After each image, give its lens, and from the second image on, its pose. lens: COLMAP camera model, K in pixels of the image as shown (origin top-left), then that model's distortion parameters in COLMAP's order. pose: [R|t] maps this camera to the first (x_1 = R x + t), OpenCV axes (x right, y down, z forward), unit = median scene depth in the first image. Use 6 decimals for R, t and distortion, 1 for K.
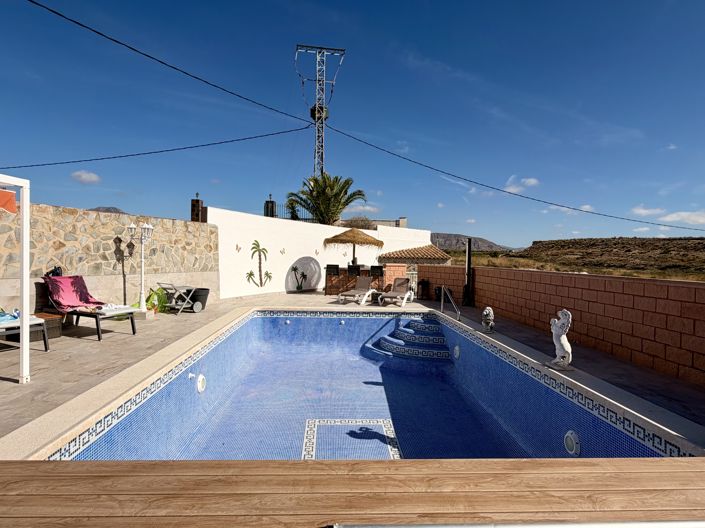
lens RADIAL K [[386.9, 0, 352.5], [0, 386.9, 264.0], [0, 0, 1]] dist [-0.000032, 0.000036]
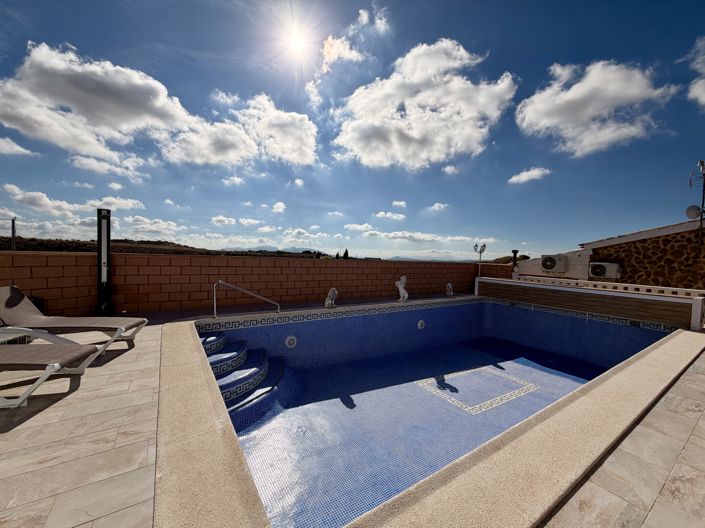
lens RADIAL K [[280.7, 0, 350.0], [0, 280.7, 267.3], [0, 0, 1]] dist [-0.000120, -0.000308]
pose [[-0.494151, -0.075349, 0.866105, -0.426253], [-0.028369, 0.997104, 0.070560, -0.022888], [-0.868913, 0.010297, -0.494857, 1.232100]]
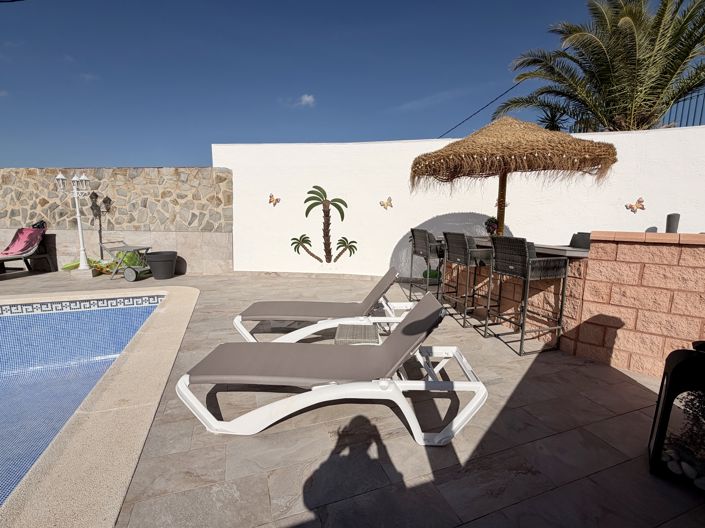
lens RADIAL K [[323.5, 0, 350.0], [0, 323.5, 264.8], [0, 0, 1]] dist [0.006370, 0.000437]
pose [[0.300072, 0.118401, -0.946540, 0.400281], [-0.024093, 0.992891, 0.116561, 0.002598], [0.953612, -0.012171, 0.300792, 1.336233]]
